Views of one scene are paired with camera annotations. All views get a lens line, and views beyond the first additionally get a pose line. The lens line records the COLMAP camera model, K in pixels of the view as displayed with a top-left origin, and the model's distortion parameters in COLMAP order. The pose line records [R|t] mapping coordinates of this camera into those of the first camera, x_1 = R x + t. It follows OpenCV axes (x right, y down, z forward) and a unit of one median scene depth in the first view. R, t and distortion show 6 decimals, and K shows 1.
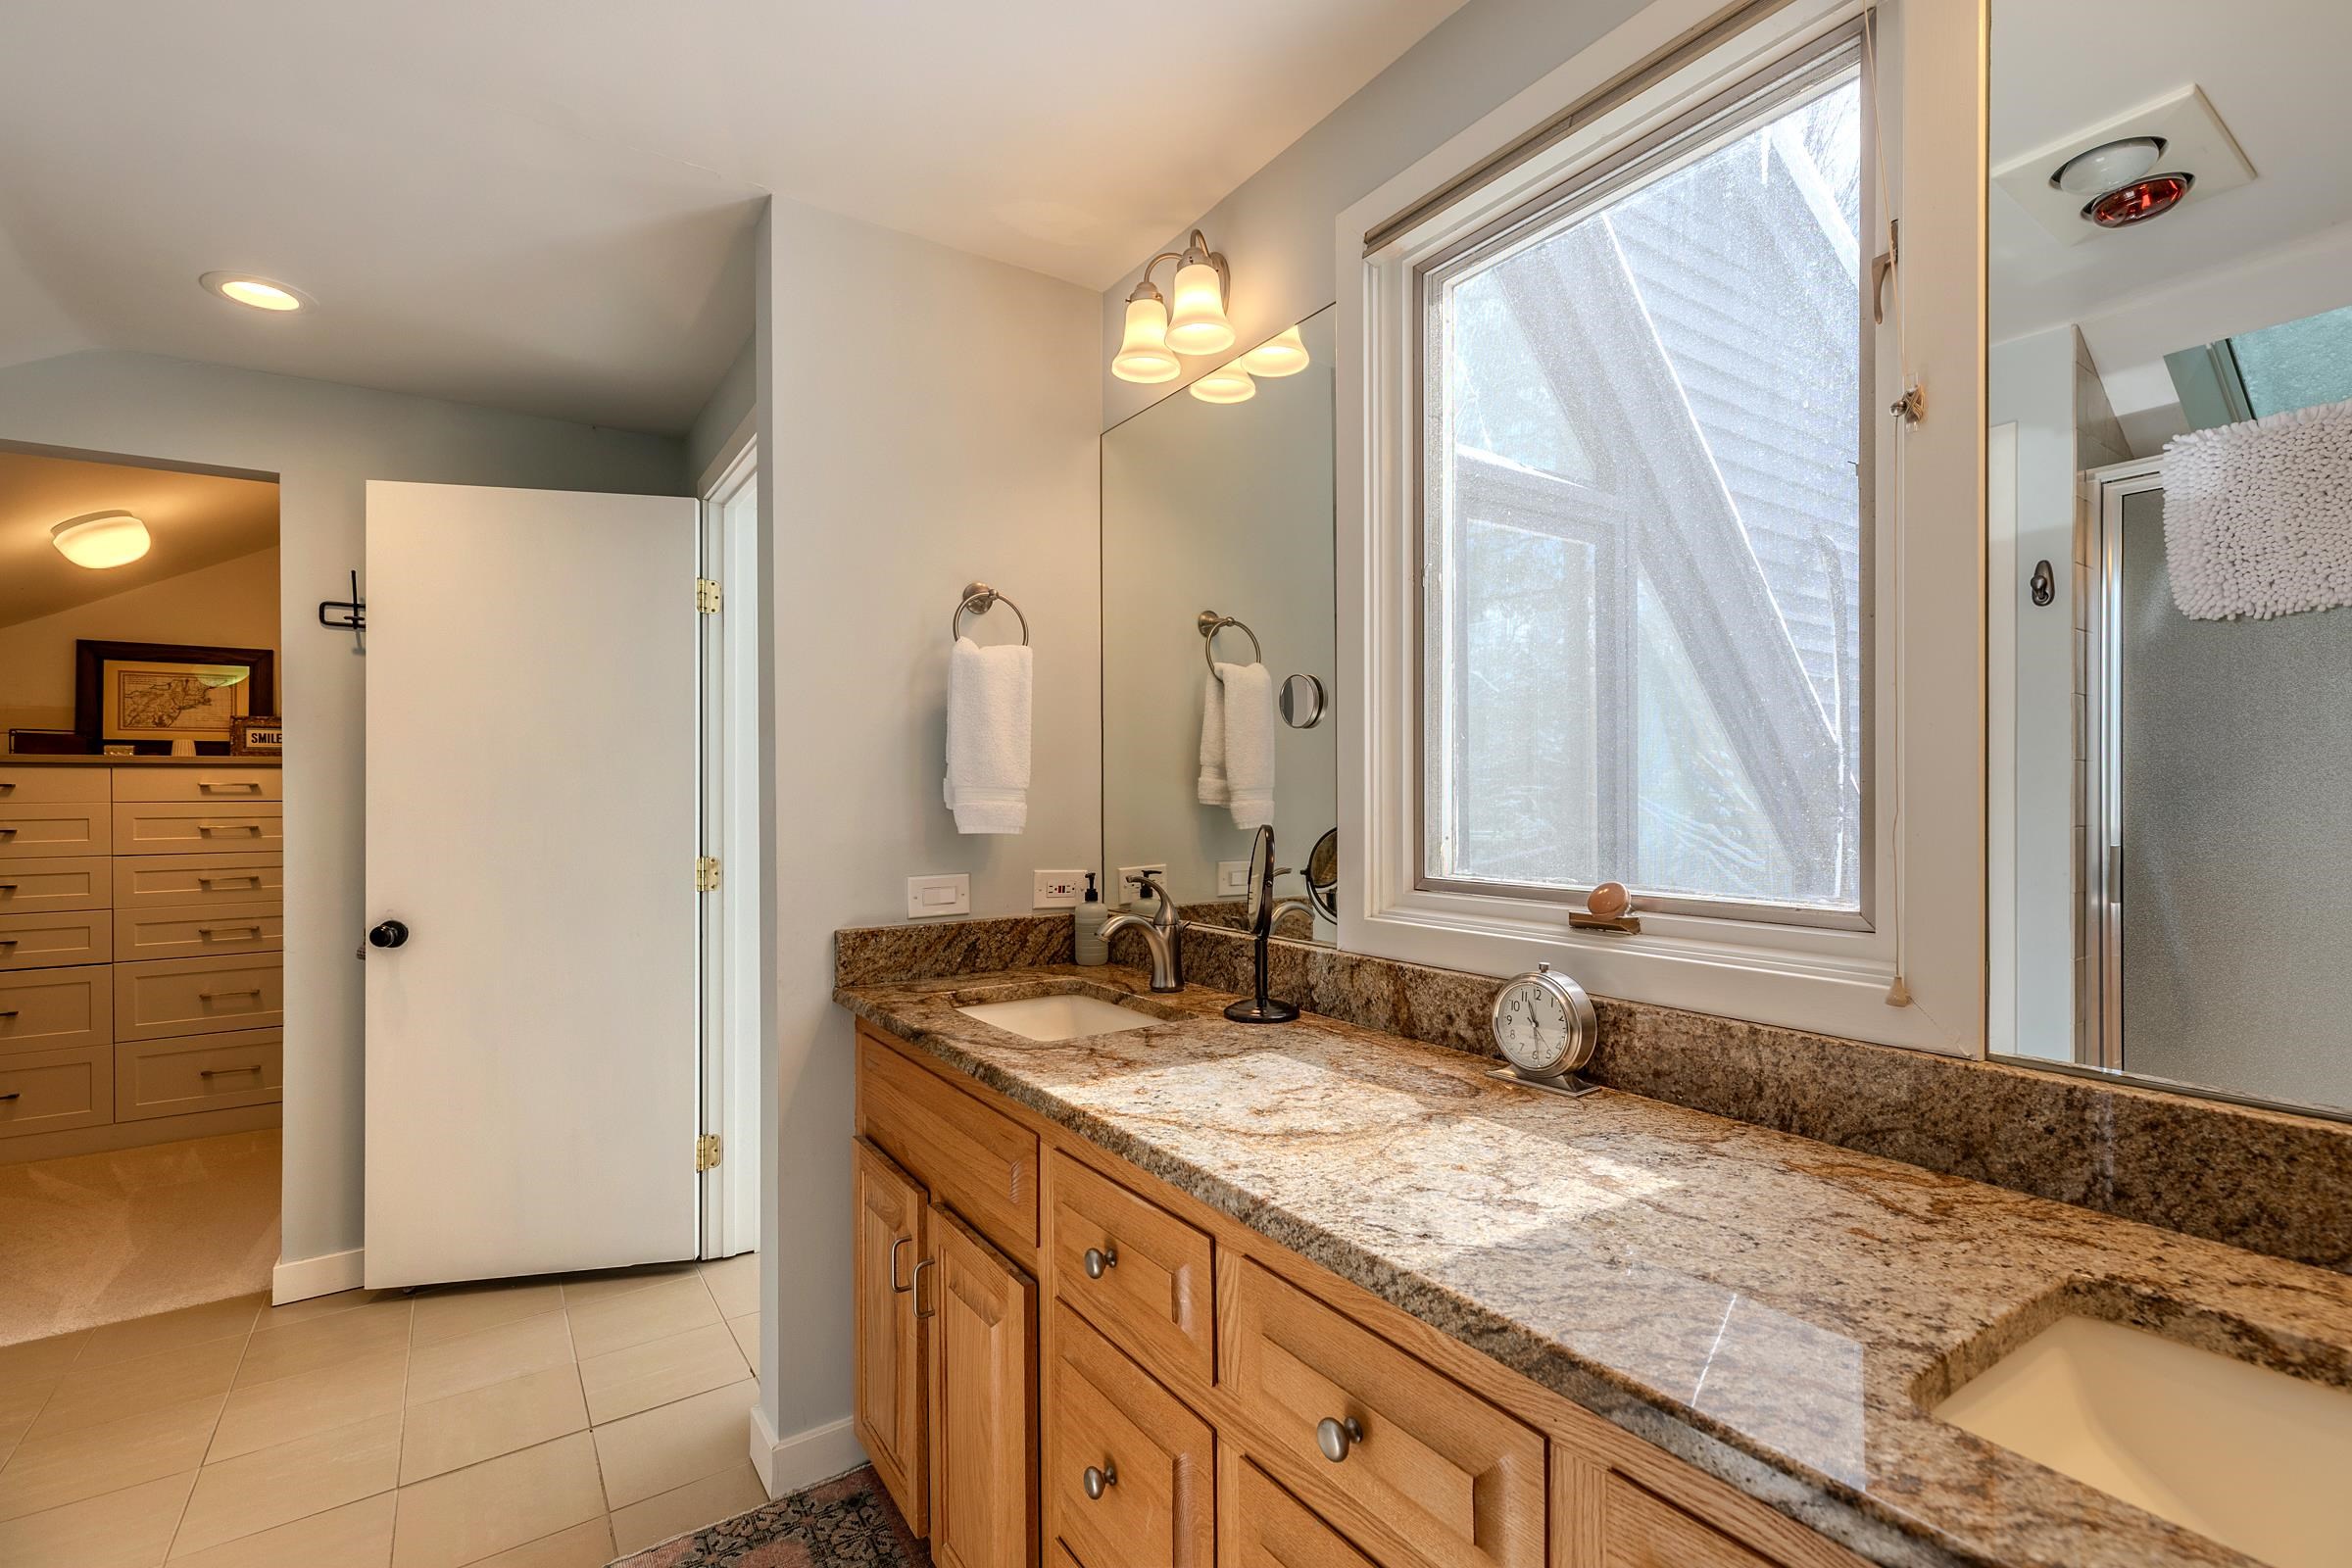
lens RADIAL K [[1072.0, 0, 1193.0], [0, 1072.0, 789.0], [0, 0, 1]] dist [0.003807, 0.000306]
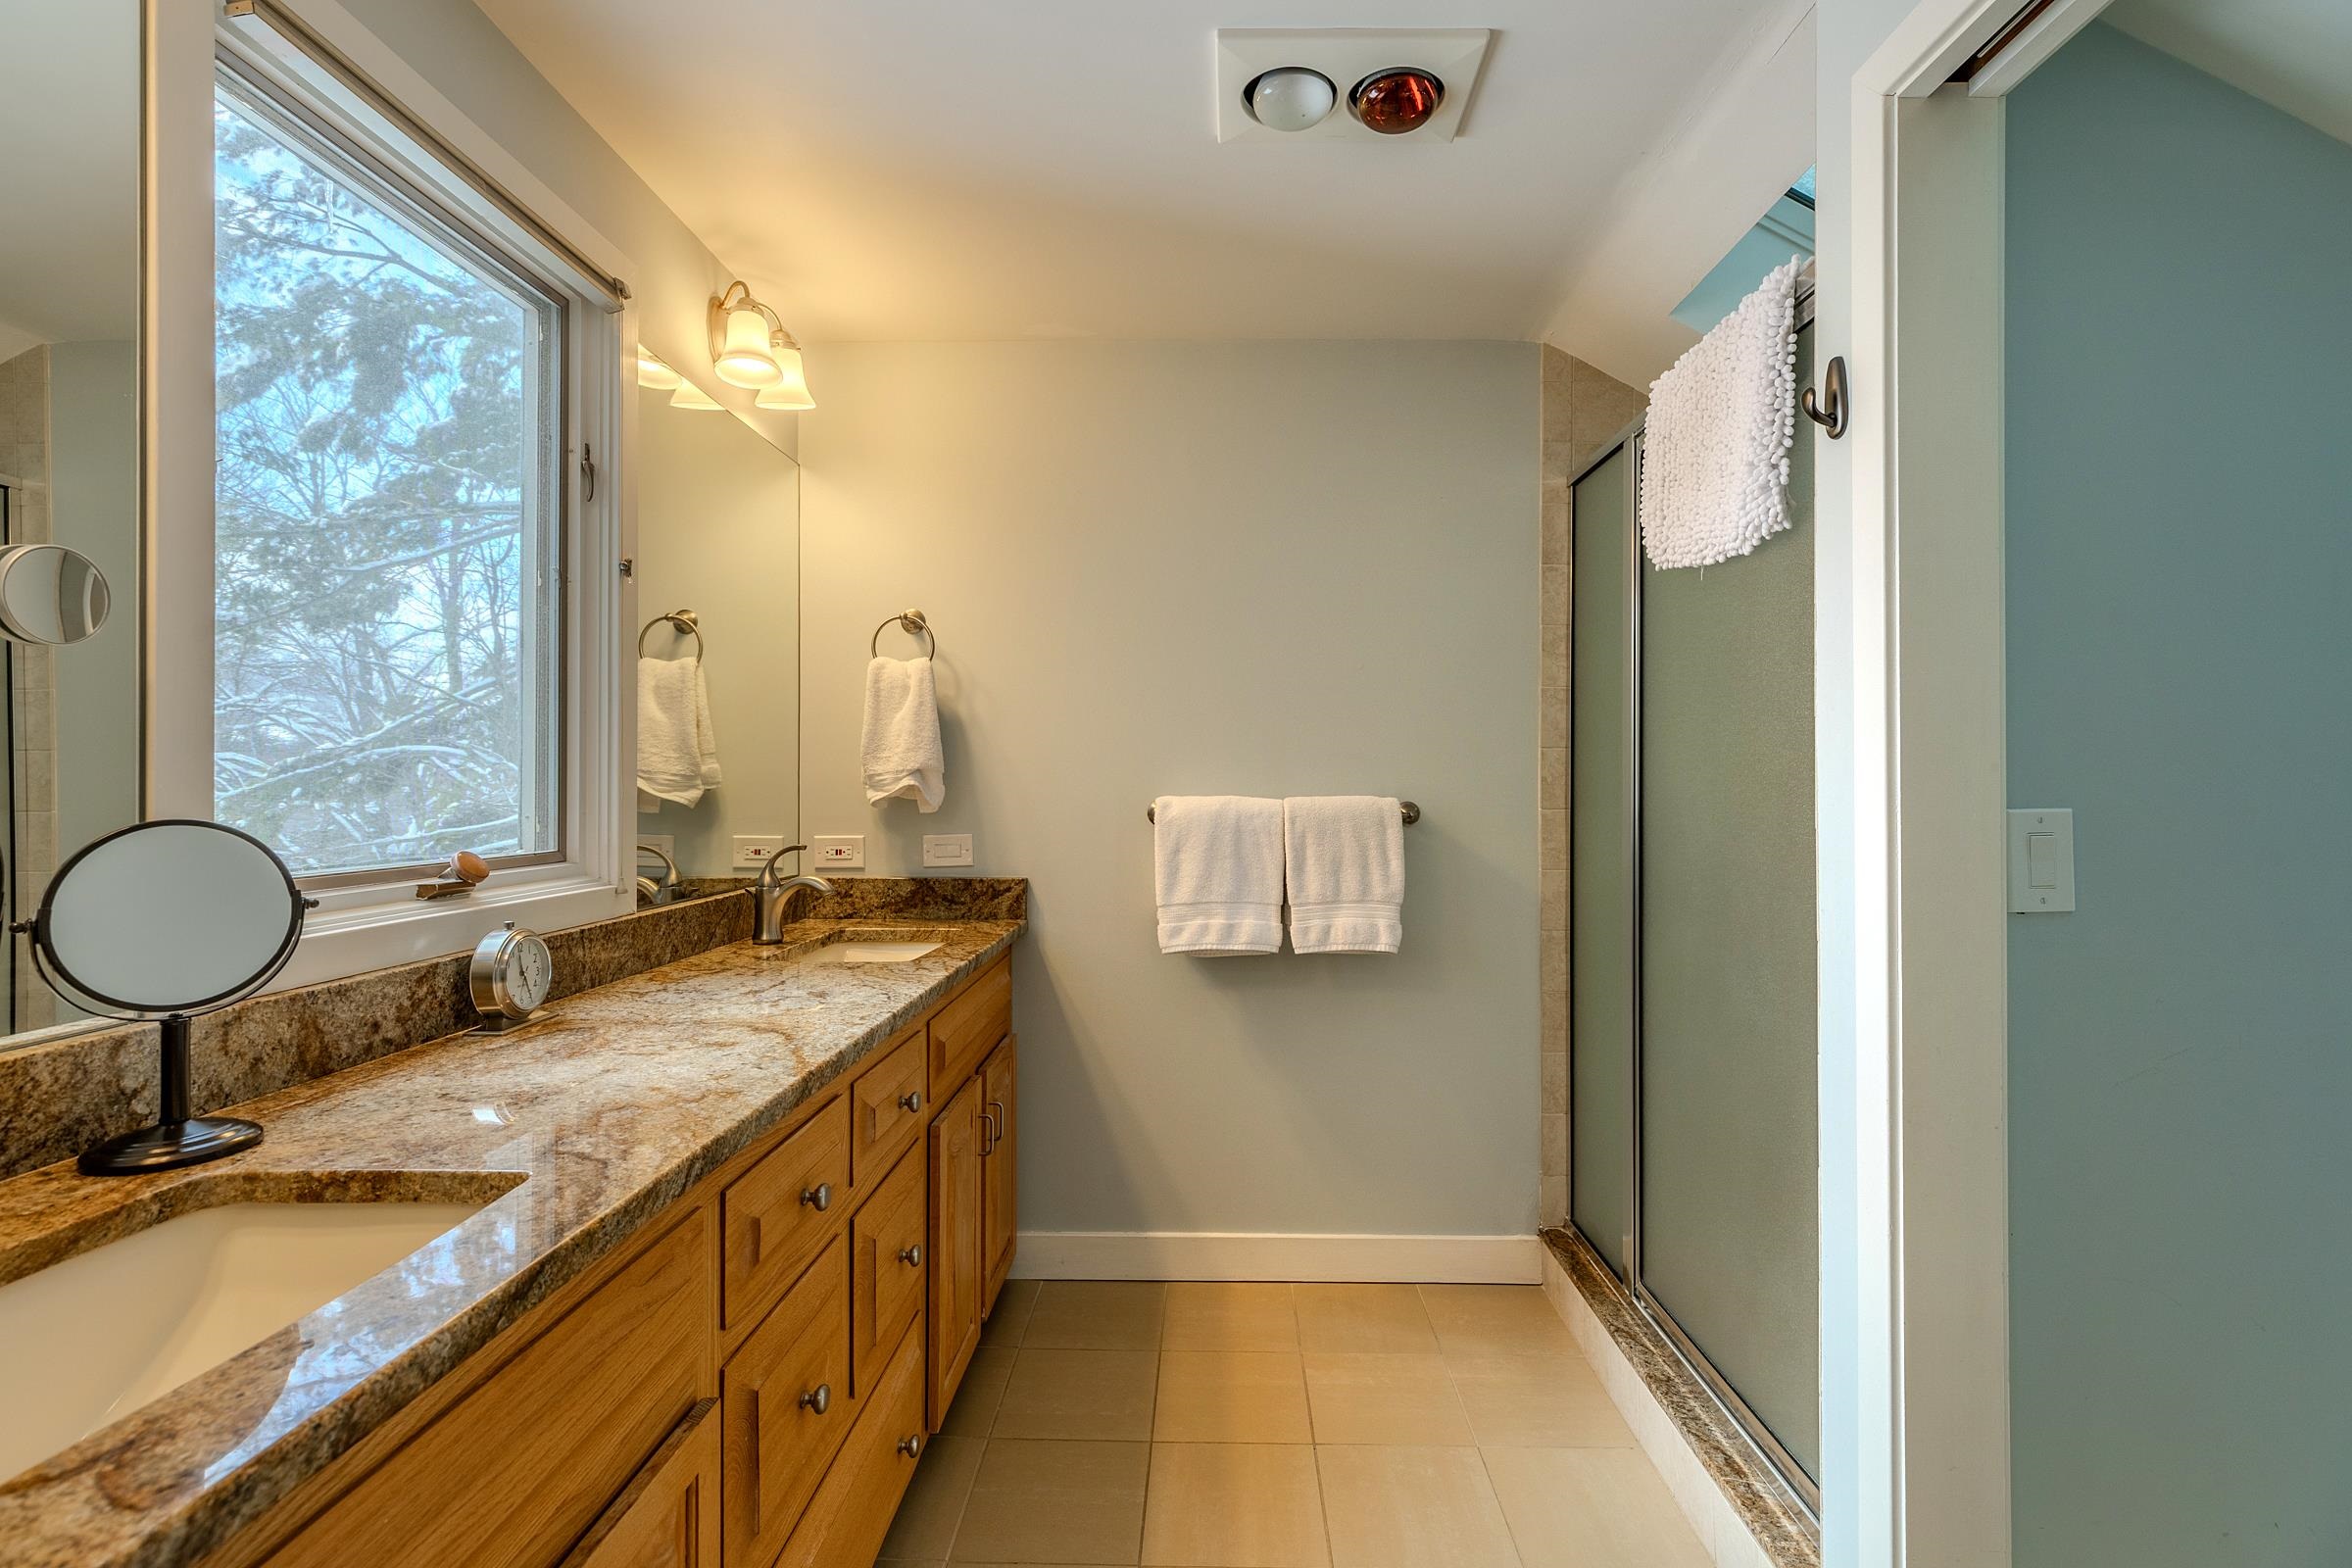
lens RADIAL K [[1072.0, 0, 1180.9], [0, 1072.0, 784.0], [0, 0, 1]] dist [0.003807, 0.000306]
pose [[-0.803650, 0.007583, 0.595054, -0.831331], [0.003562, 0.999962, -0.007931, 0.023638], [-0.595092, -0.004254, -0.803646, 1.328903]]
